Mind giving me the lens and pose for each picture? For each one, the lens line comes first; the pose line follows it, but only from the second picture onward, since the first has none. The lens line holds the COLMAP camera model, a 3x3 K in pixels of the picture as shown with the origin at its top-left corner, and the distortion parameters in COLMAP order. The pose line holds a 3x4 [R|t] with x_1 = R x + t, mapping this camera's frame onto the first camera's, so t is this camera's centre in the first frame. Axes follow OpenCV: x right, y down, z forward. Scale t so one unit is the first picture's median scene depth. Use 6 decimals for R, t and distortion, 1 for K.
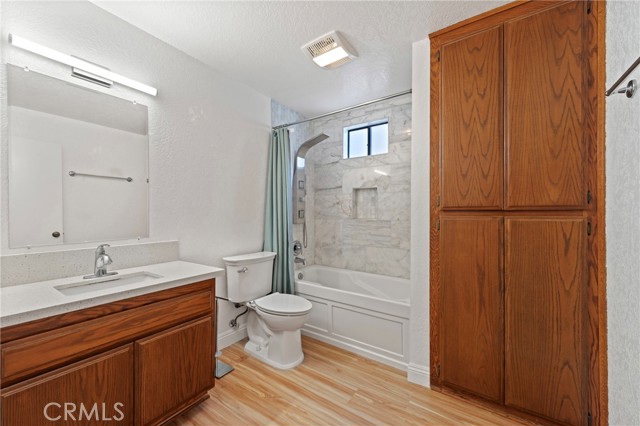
lens RADIAL K [[252.4, 0, 318.3], [0, 252.4, 212.2], [0, 0, 1]] dist [0.009328, -0.001148]
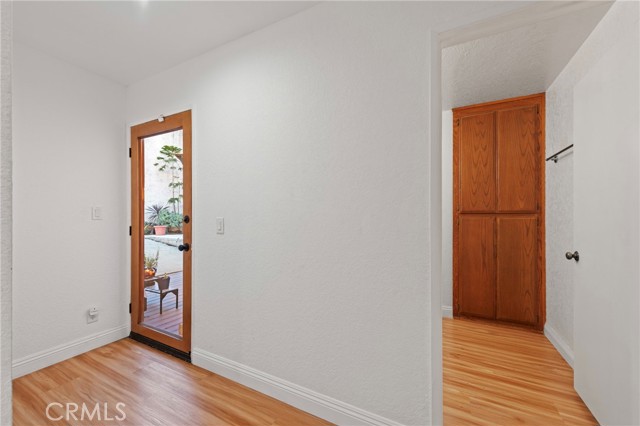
lens RADIAL K [[252.4, 0, 320.0], [0, 252.4, 215.0], [0, 0, 1]] dist [0.009328, -0.001148]
pose [[0.993304, -0.004620, 0.115441, -0.747307], [0.003856, 0.999969, 0.006843, -0.012163], [-0.115469, -0.006352, 0.993291, -0.674698]]
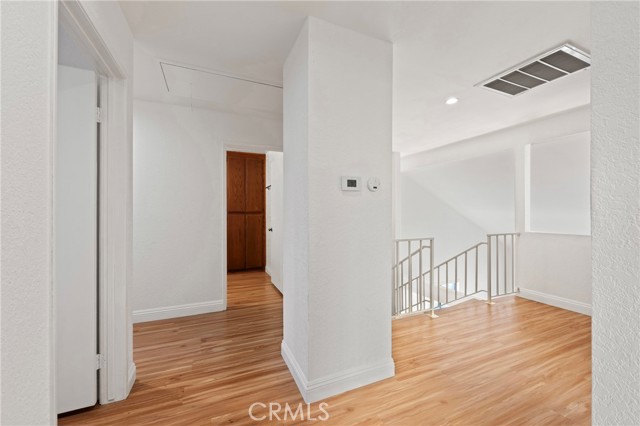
lens RADIAL K [[252.4, 0, 320.5], [0, 252.4, 213.0], [0, 0, 1]] dist [0.009328, -0.001148]
pose [[0.528027, -0.008173, 0.849188, -1.639556], [-0.003418, 0.999925, 0.011749, -0.047744], [-0.849220, -0.009106, 0.527960, -1.667070]]
